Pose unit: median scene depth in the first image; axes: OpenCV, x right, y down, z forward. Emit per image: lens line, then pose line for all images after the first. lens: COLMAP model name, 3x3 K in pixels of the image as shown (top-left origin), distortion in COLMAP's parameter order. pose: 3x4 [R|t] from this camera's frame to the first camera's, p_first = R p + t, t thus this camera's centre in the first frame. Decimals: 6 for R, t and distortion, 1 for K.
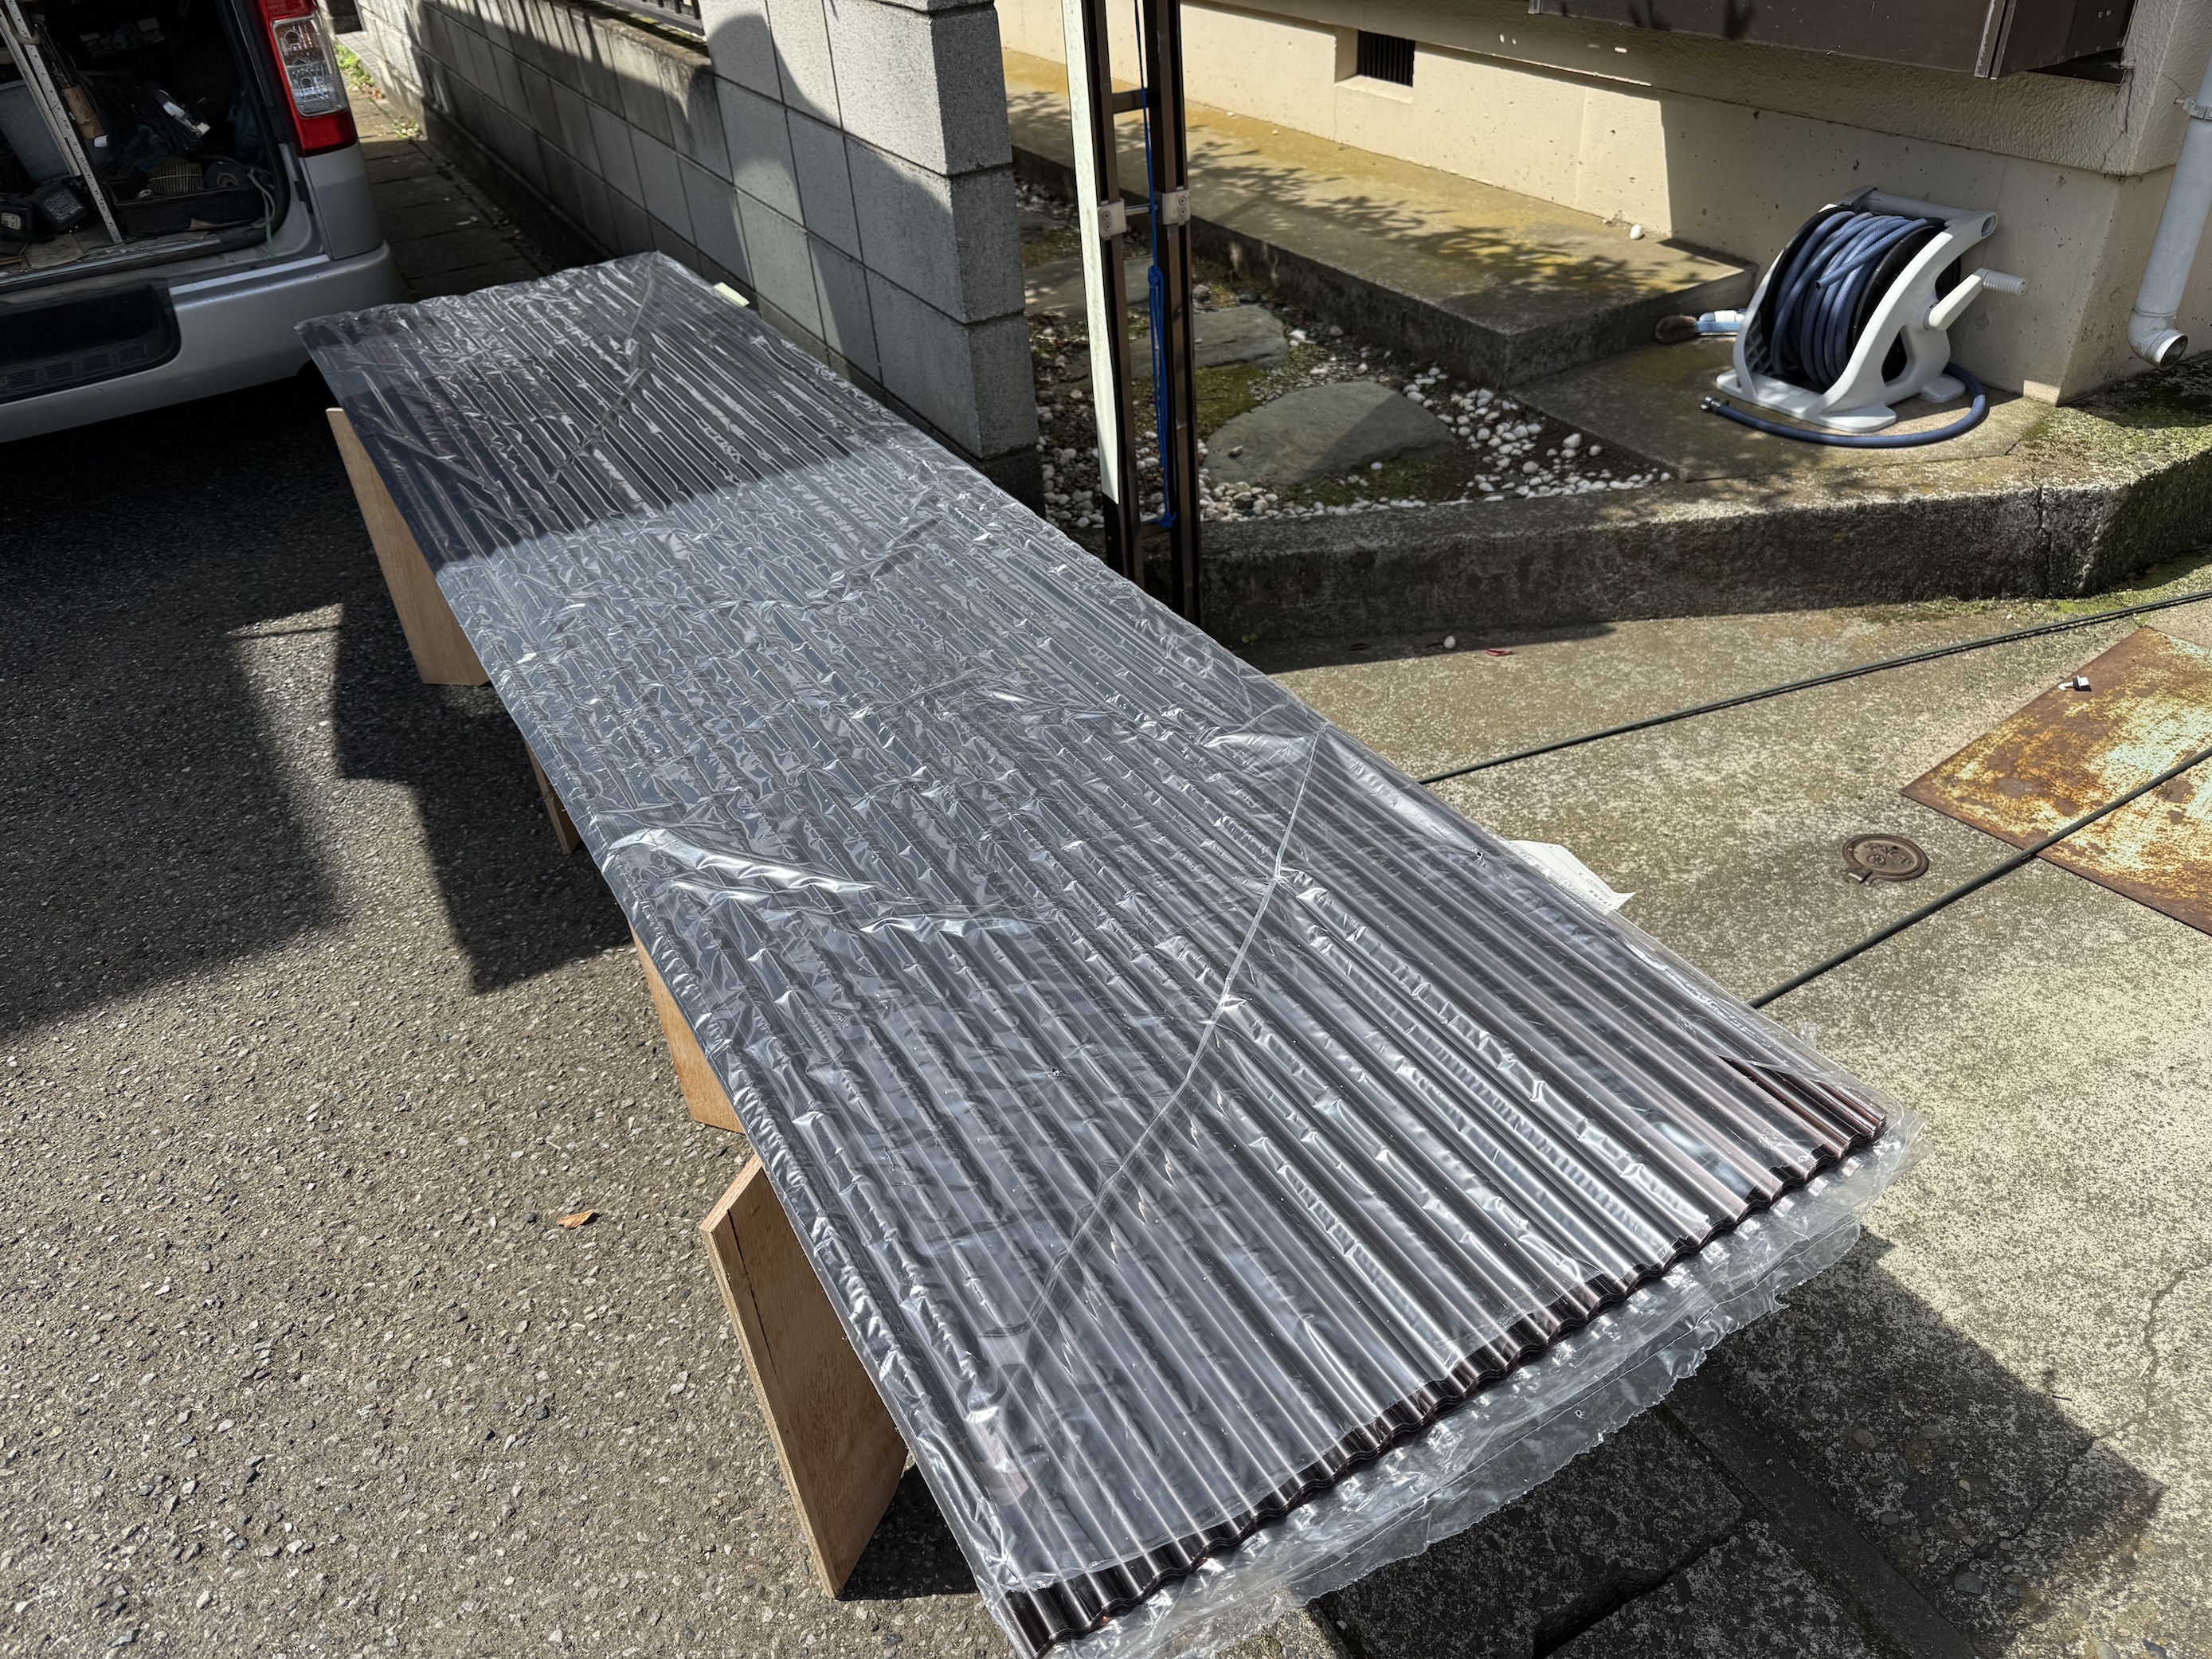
lens RADIAL K [[1616.1, 0, 1106.0], [0, 1616.1, 829.5], [0, 0, 1]] dist [-0.000200, -0.000511]
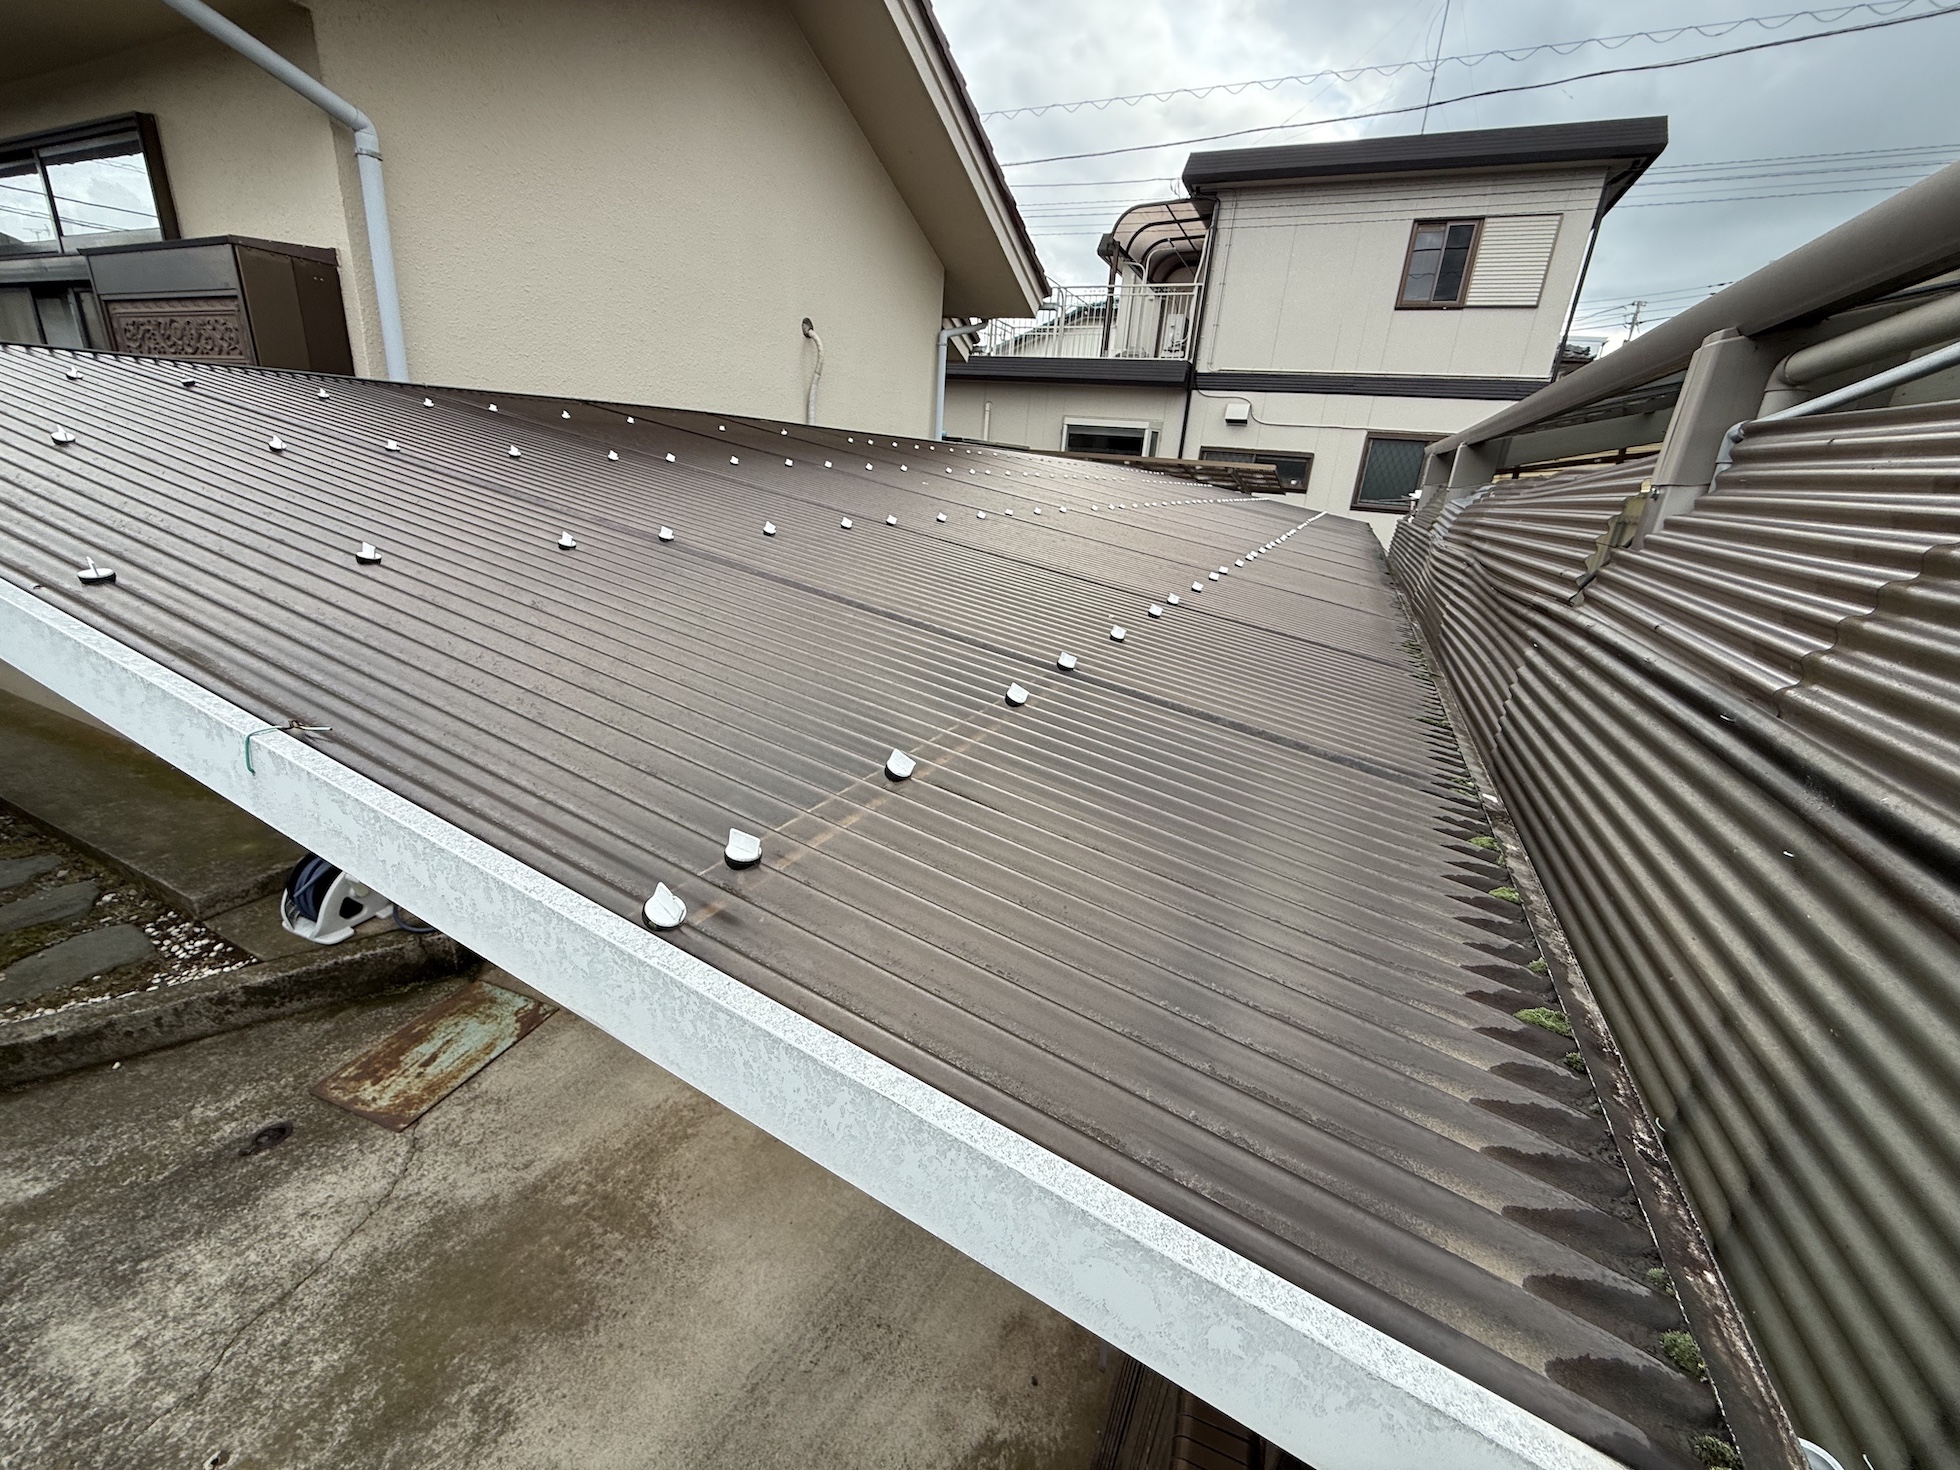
lens RADIAL K [[777.4, 0, 980.0], [0, 777.4, 735.0], [0, 0, 1]] dist [-0.000491, 0.000299]
pose [[0.799388, -0.074606, 0.596165, 0.539097], [0.236932, 0.950992, -0.198688, -0.056280], [-0.552125, 0.300080, 0.777889, -0.551398]]
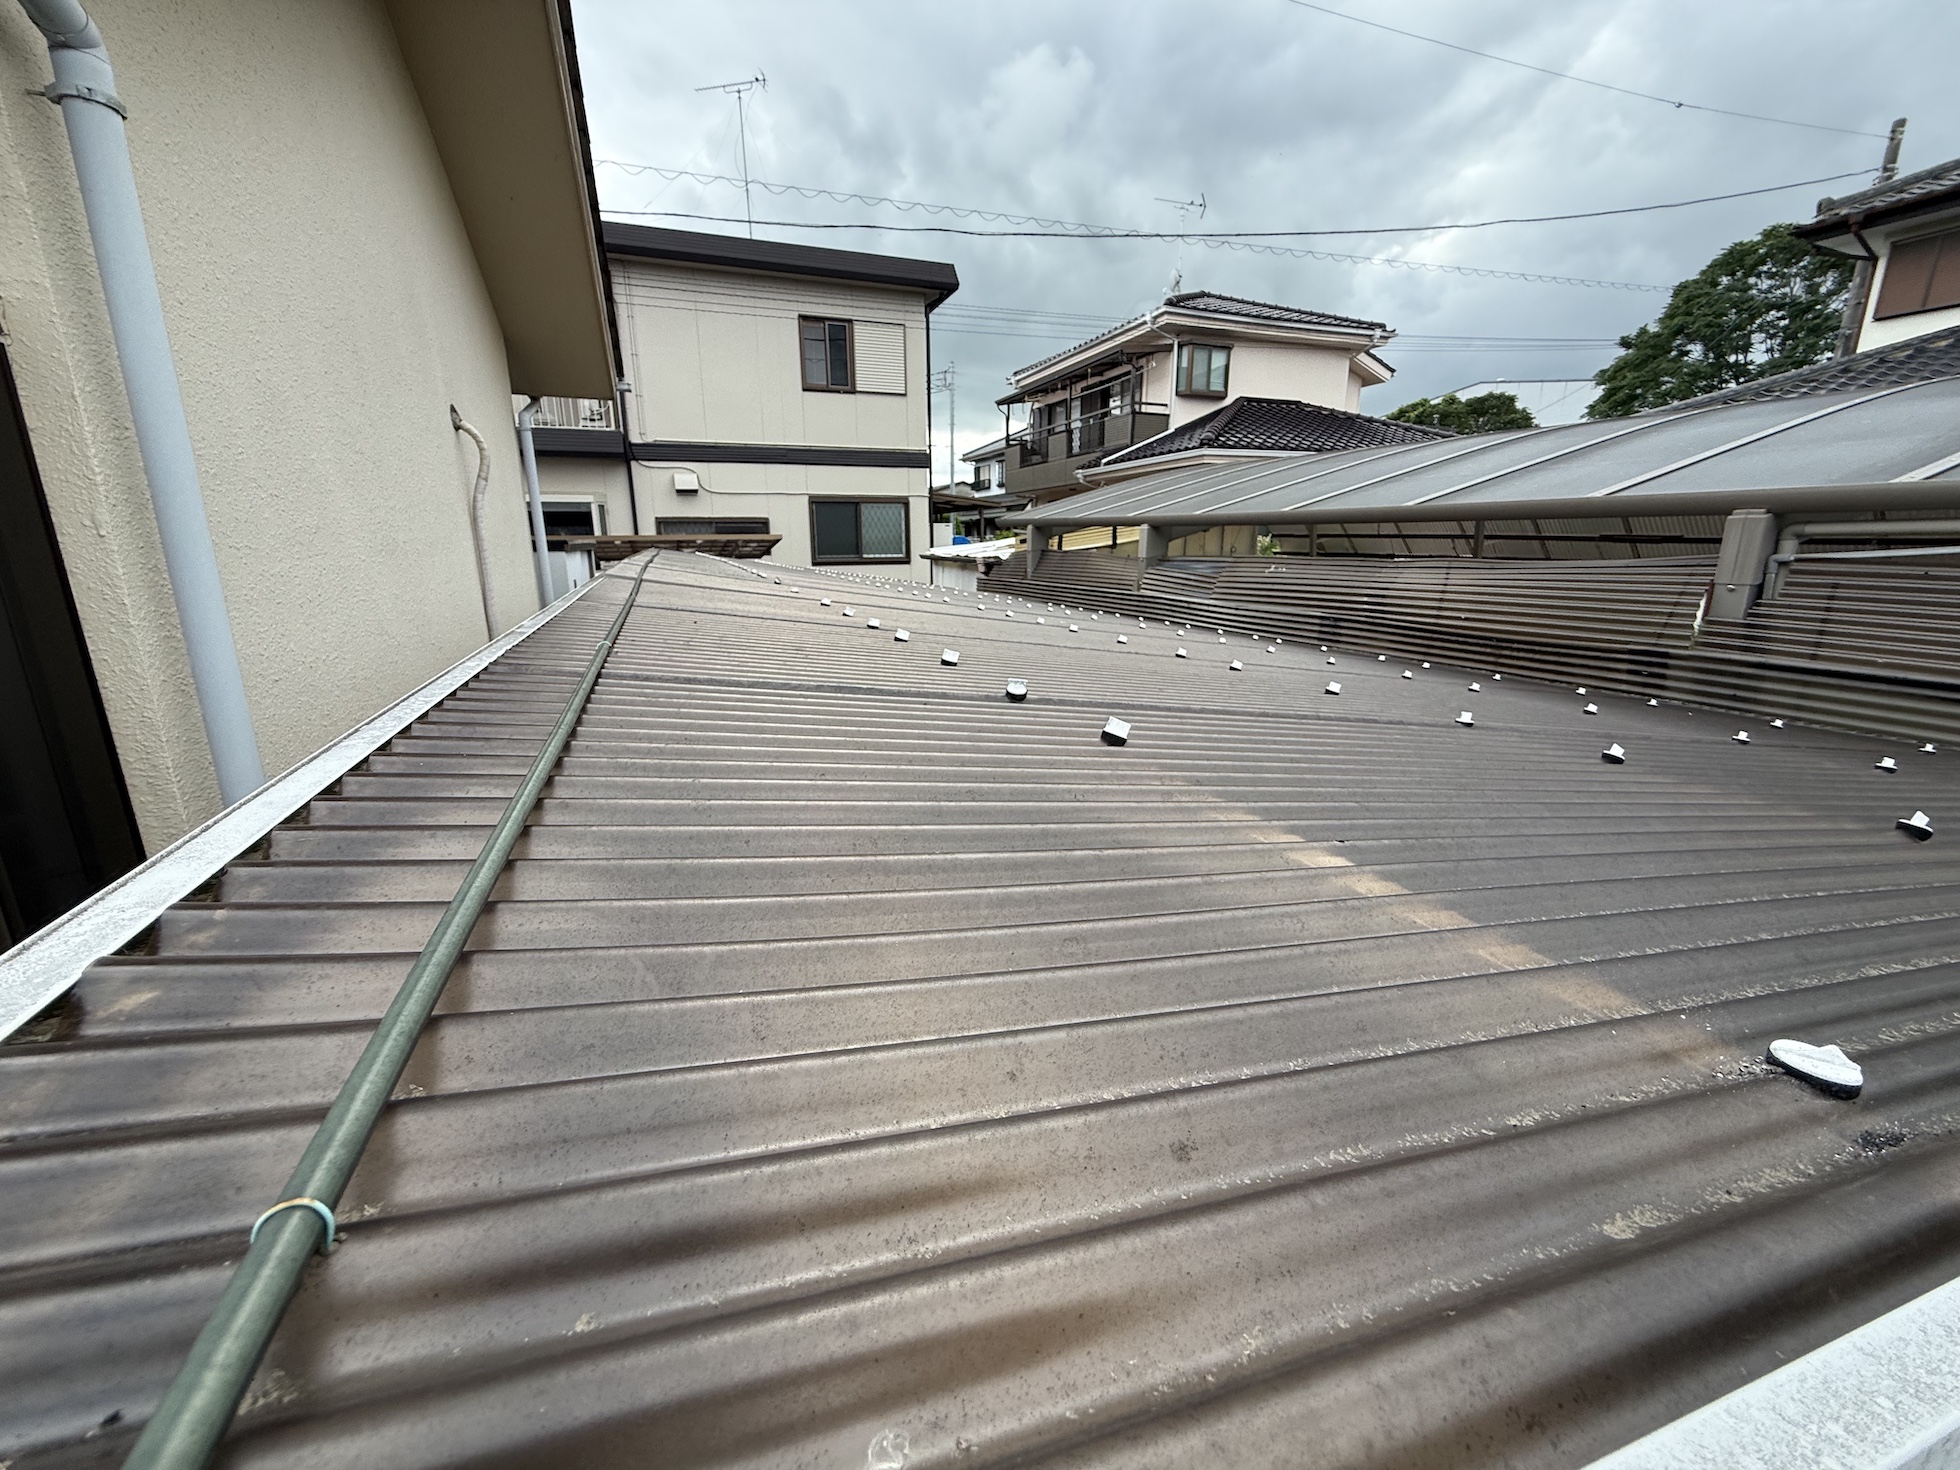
lens RADIAL K [[777.4, 0, 980.0], [0, 777.4, 735.0], [0, 0, 1]] dist [-0.000491, 0.000299]
pose [[0.129785, -0.178274, 0.975384, 0.149283], [0.574026, 0.815604, 0.072691, -0.574926], [-0.808486, 0.550462, 0.208187, 0.103654]]
